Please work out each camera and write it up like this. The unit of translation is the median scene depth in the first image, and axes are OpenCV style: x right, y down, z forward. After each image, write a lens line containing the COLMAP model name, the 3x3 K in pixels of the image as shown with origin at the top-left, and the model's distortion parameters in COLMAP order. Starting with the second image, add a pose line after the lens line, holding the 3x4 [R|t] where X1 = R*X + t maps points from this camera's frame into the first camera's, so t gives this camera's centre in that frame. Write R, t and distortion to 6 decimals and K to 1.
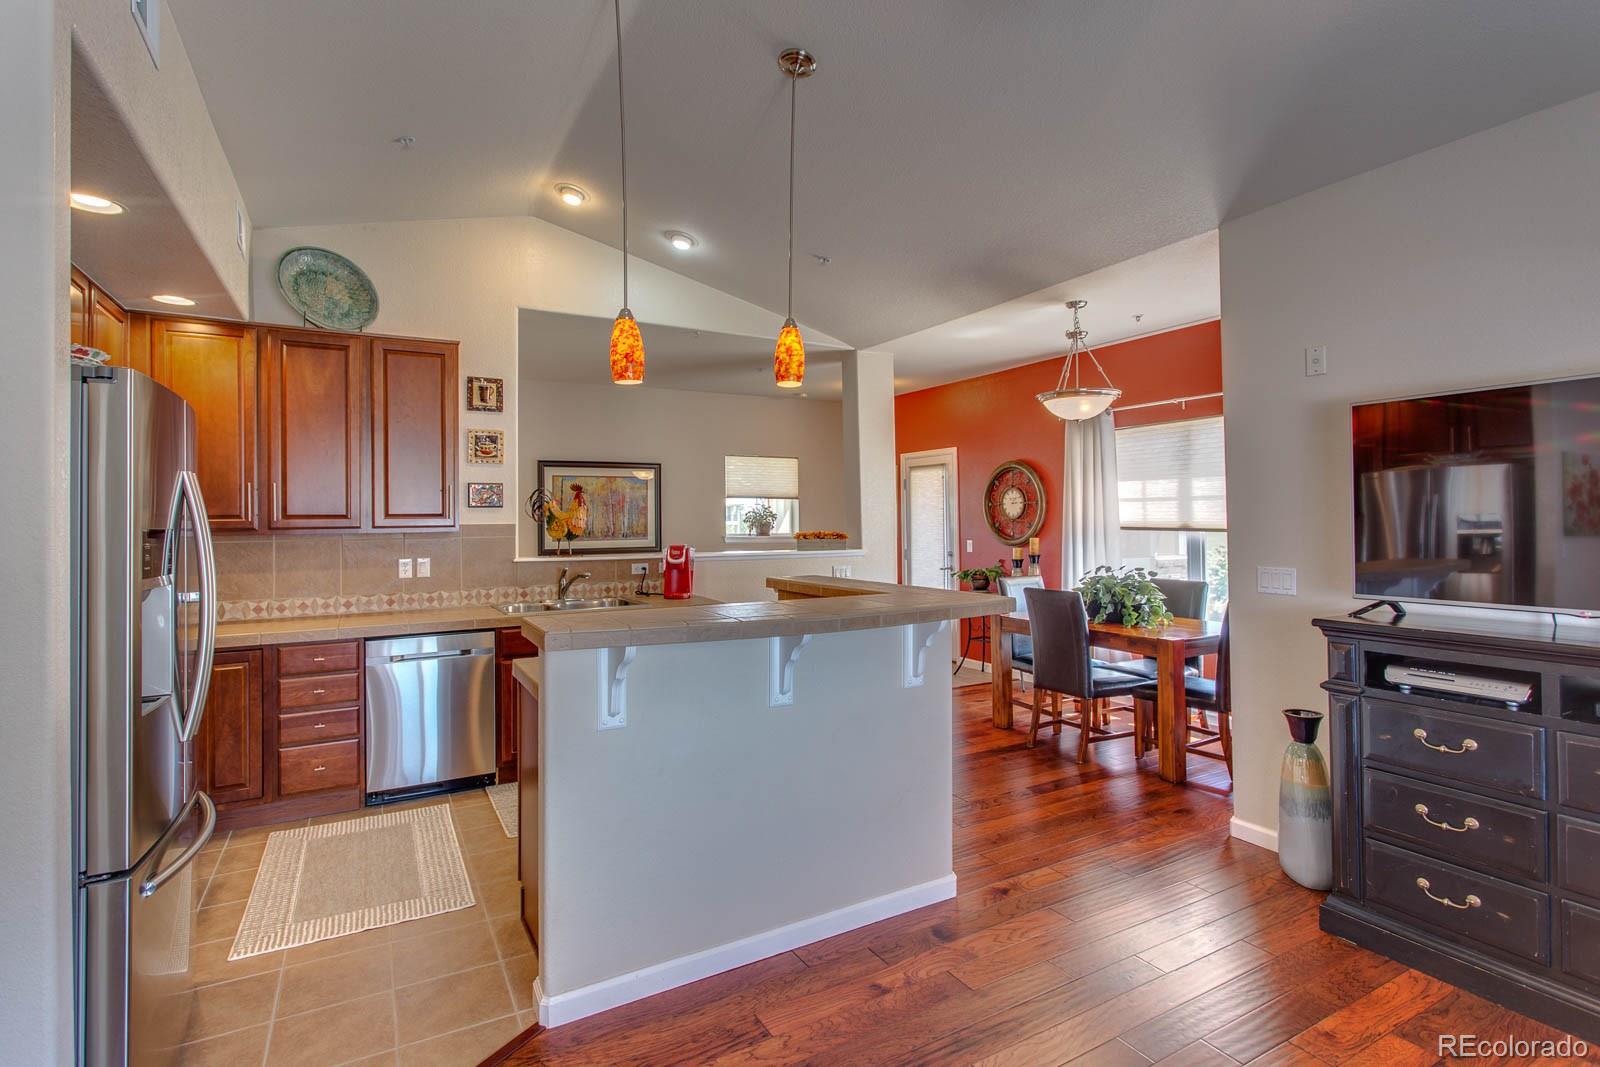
lens RADIAL K [[765.4, 0, 797.9], [0, 765.4, 512.2], [0, 0, 1]] dist [0.001117, 0.000158]
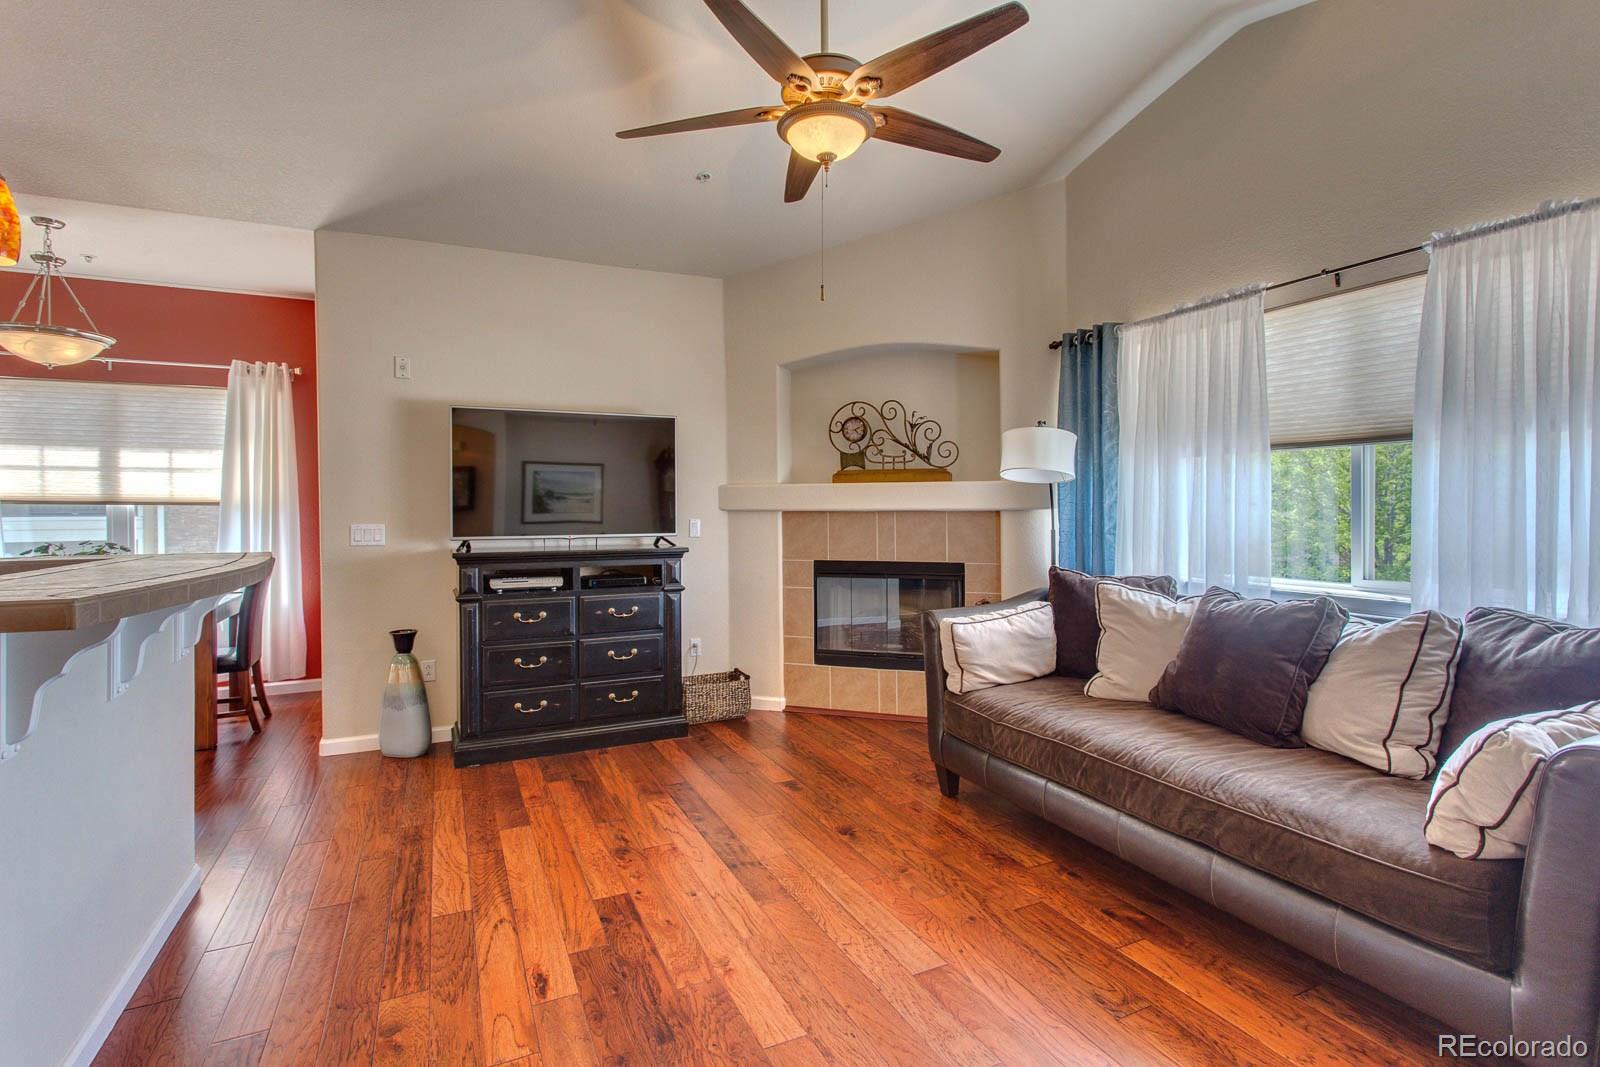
lens RADIAL K [[765.4, 0, 797.9], [0, 765.4, 512.2], [0, 0, 1]] dist [0.001117, 0.000158]
pose [[0.074237, -0.000095, 0.997241, -0.379900], [-0.007376, 0.999973, 0.000644, 0.030529], [-0.997213, -0.007403, 0.074234, 0.137428]]
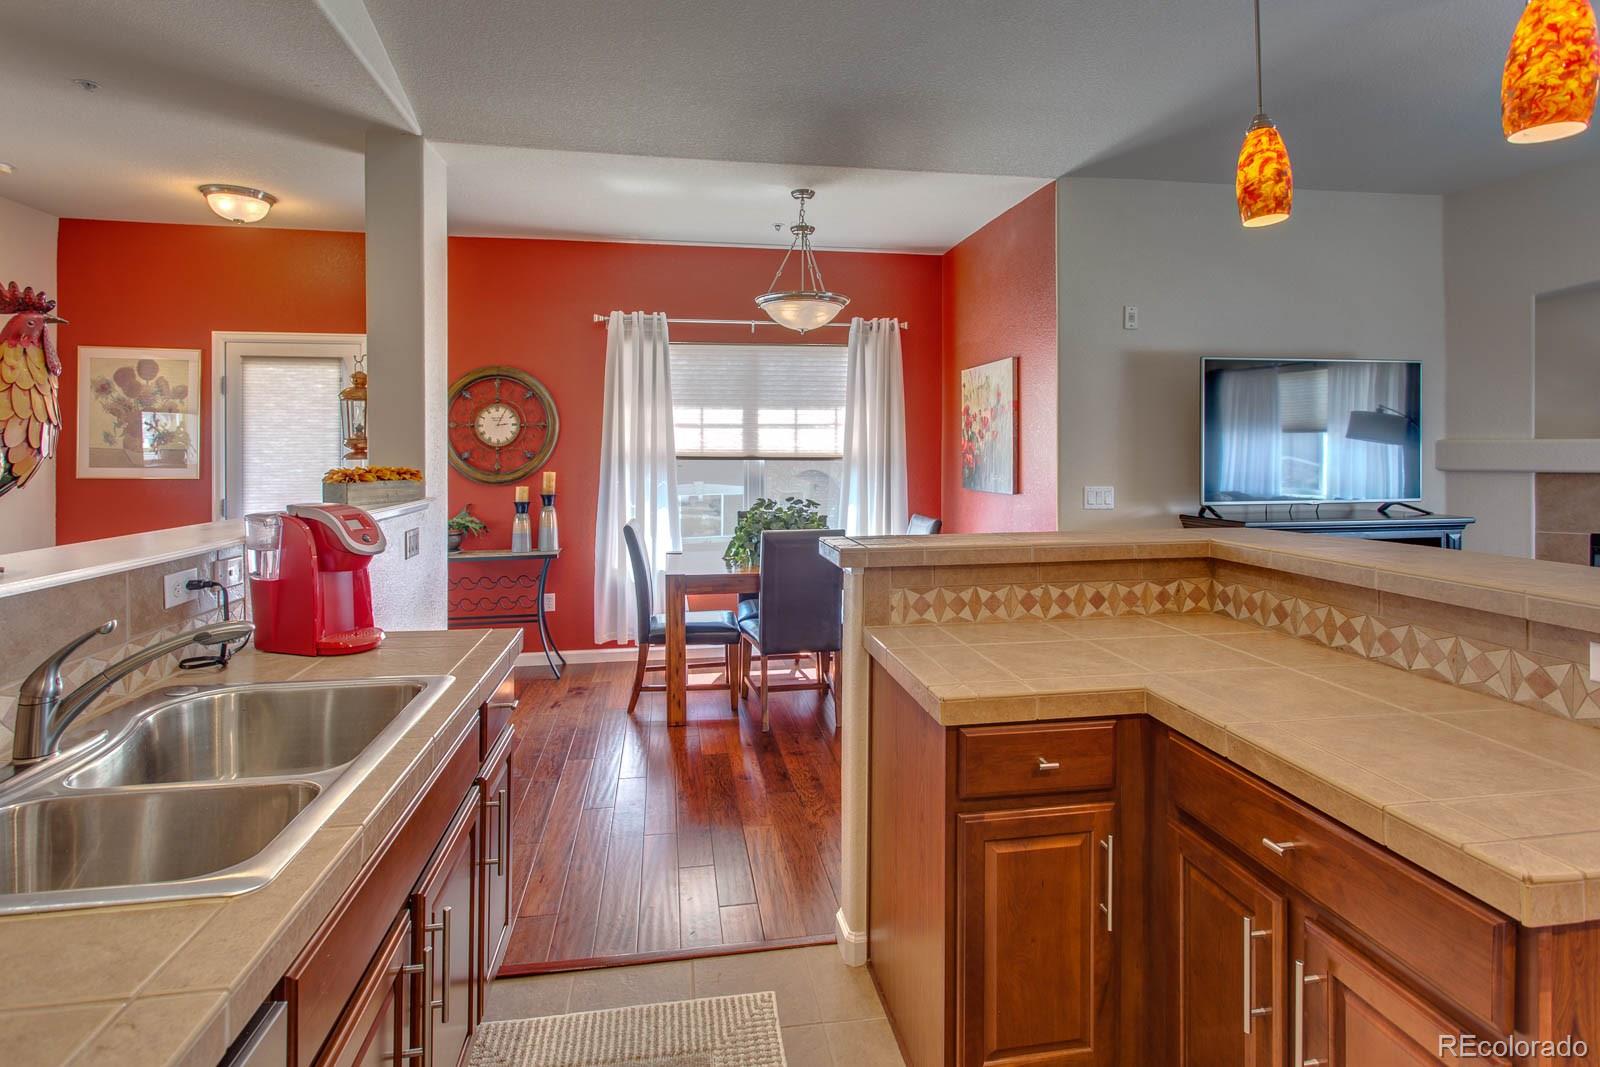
lens RADIAL K [[792.4, 0, 801.4], [0, 792.4, 461.0], [0, 0, 1]] dist [-0.013973, -0.000425]
pose [[0.347067, -0.008432, 0.937803, -0.449254], [-0.009426, 0.999878, 0.012478, 0.014603], [-0.937793, -0.013170, 0.346945, 0.670611]]
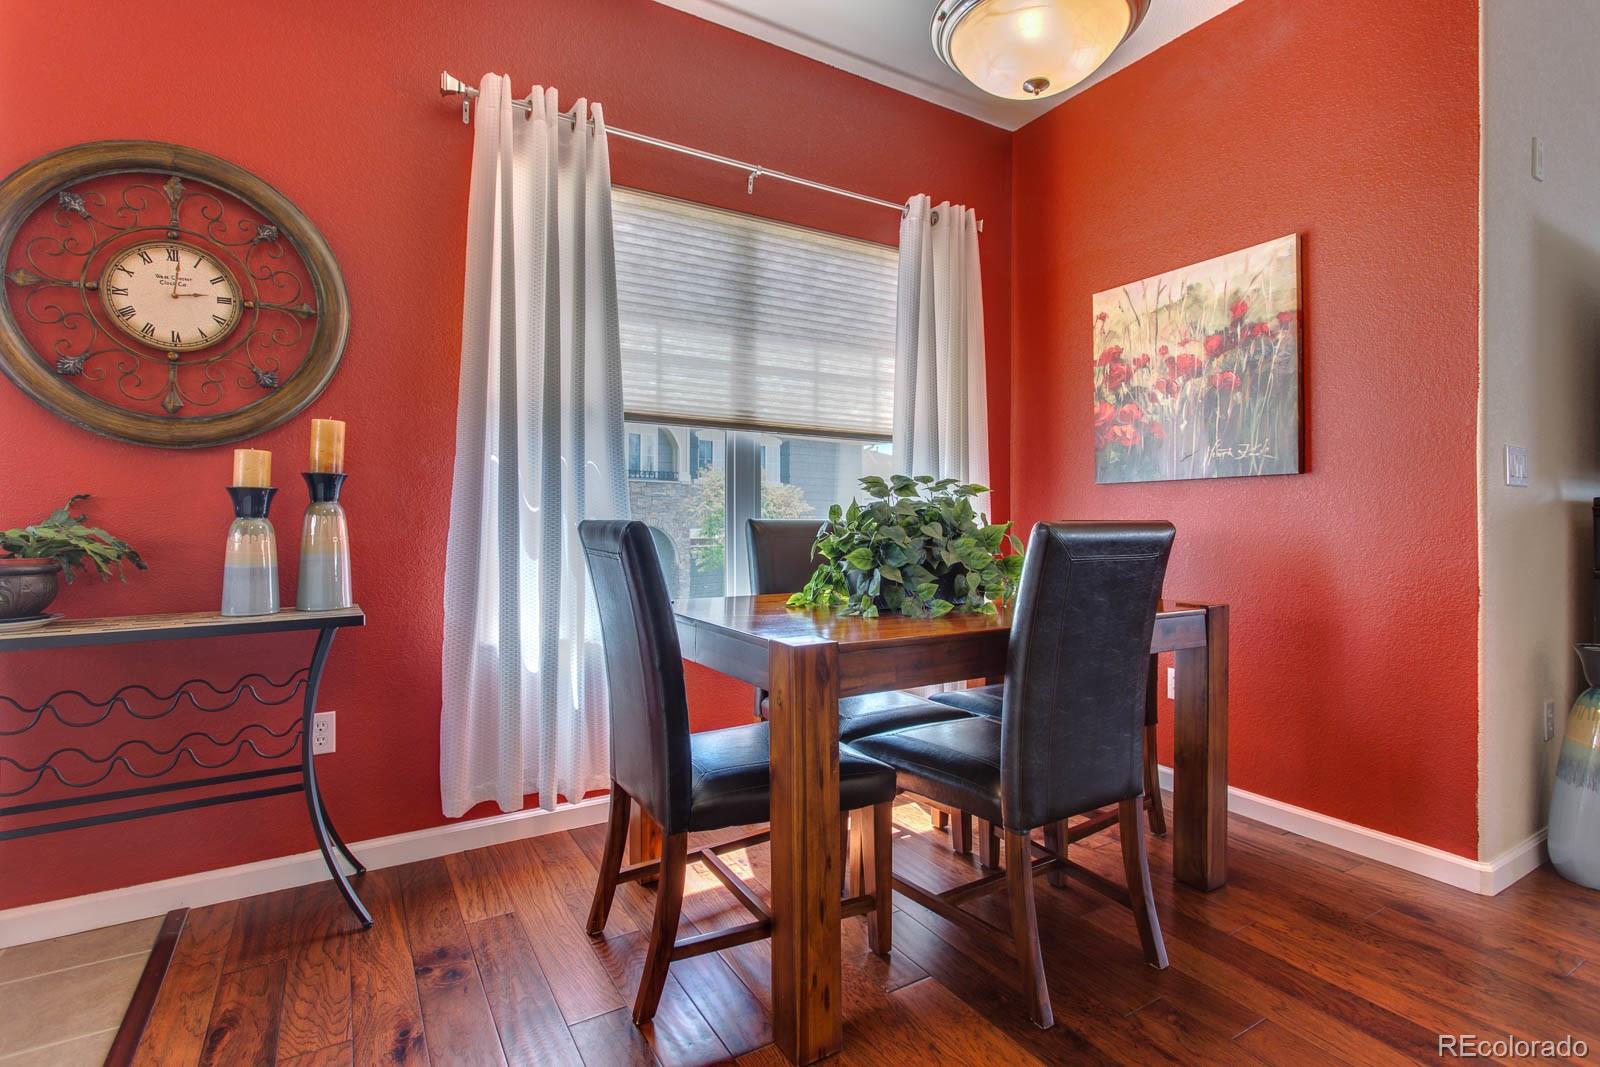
lens RADIAL K [[754.9, 0, 795.0], [0, 754.9, 531.3], [0, 0, 1]] dist [-0.001722, -0.000221]
pose [[-0.029166, -0.002219, 0.999572, -0.007261], [-0.010376, 0.999944, 0.001917, 0.103035], [-0.999521, -0.010316, -0.029187, 1.100213]]
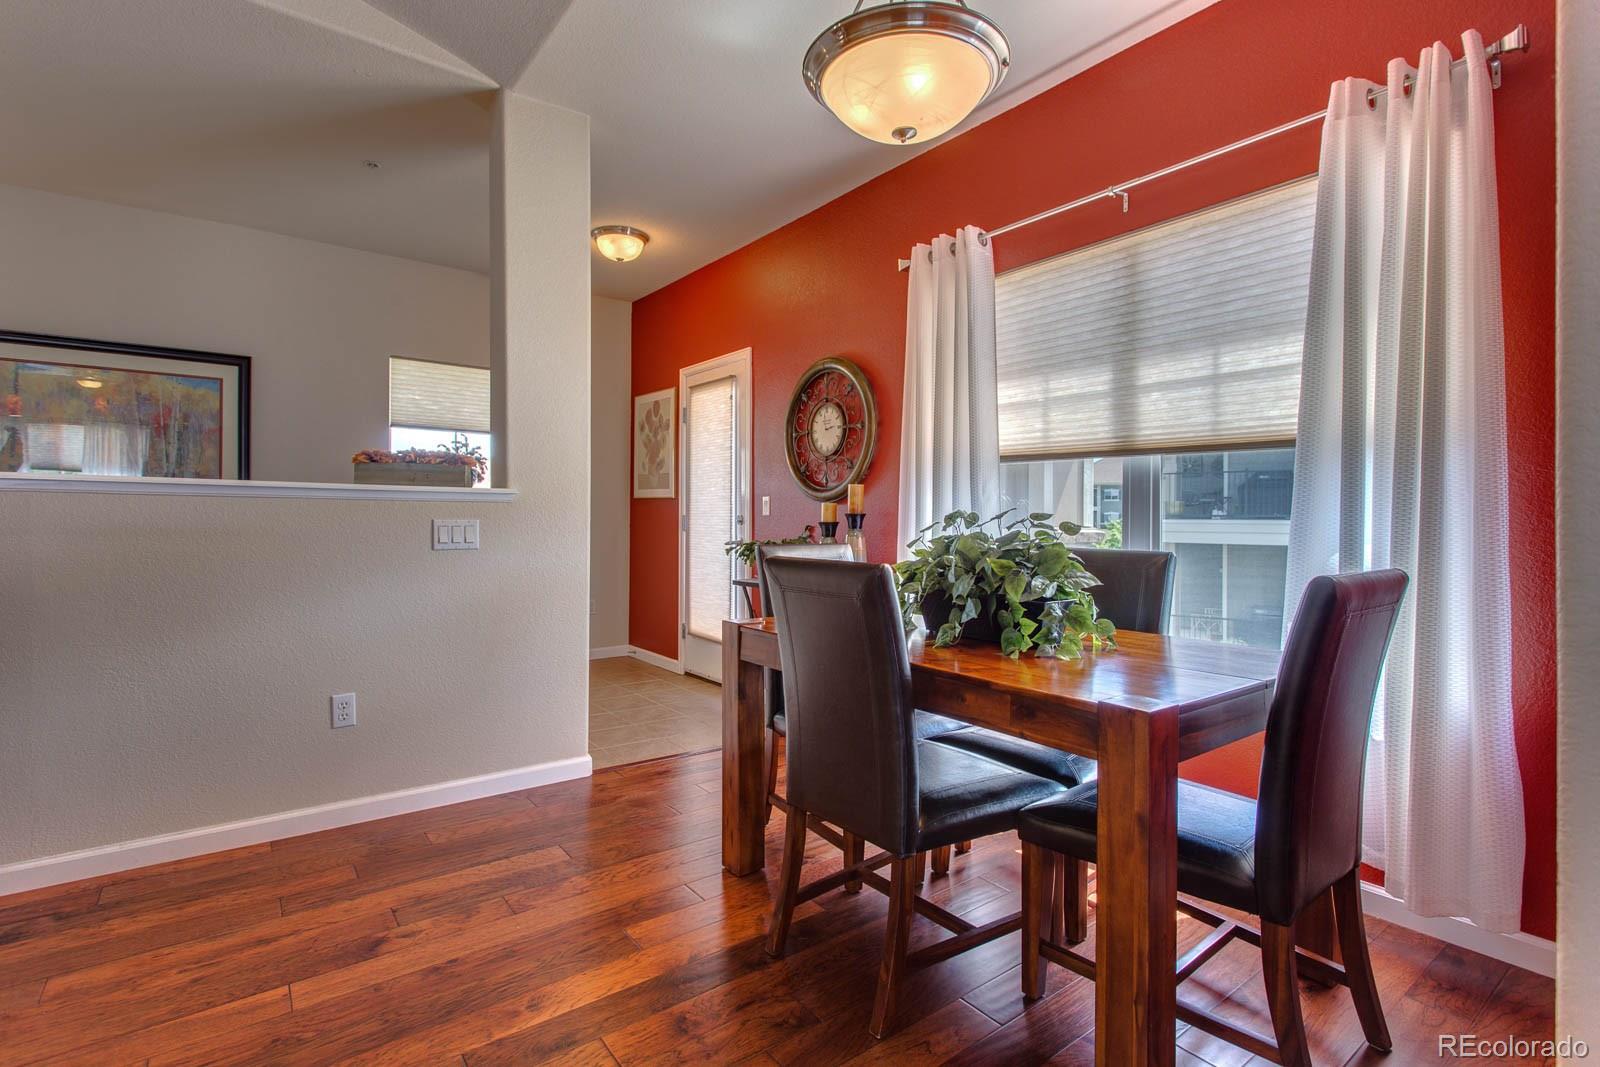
lens RADIAL K [[754.9, 0, 795.0], [0, 754.9, 531.3], [0, 0, 1]] dist [-0.001722, -0.000221]
pose [[0.990624, 0.016239, 0.135648, 0.252775], [-0.020087, 0.999432, 0.027048, 0.073124], [-0.135132, -0.029520, 0.990388, 0.599645]]
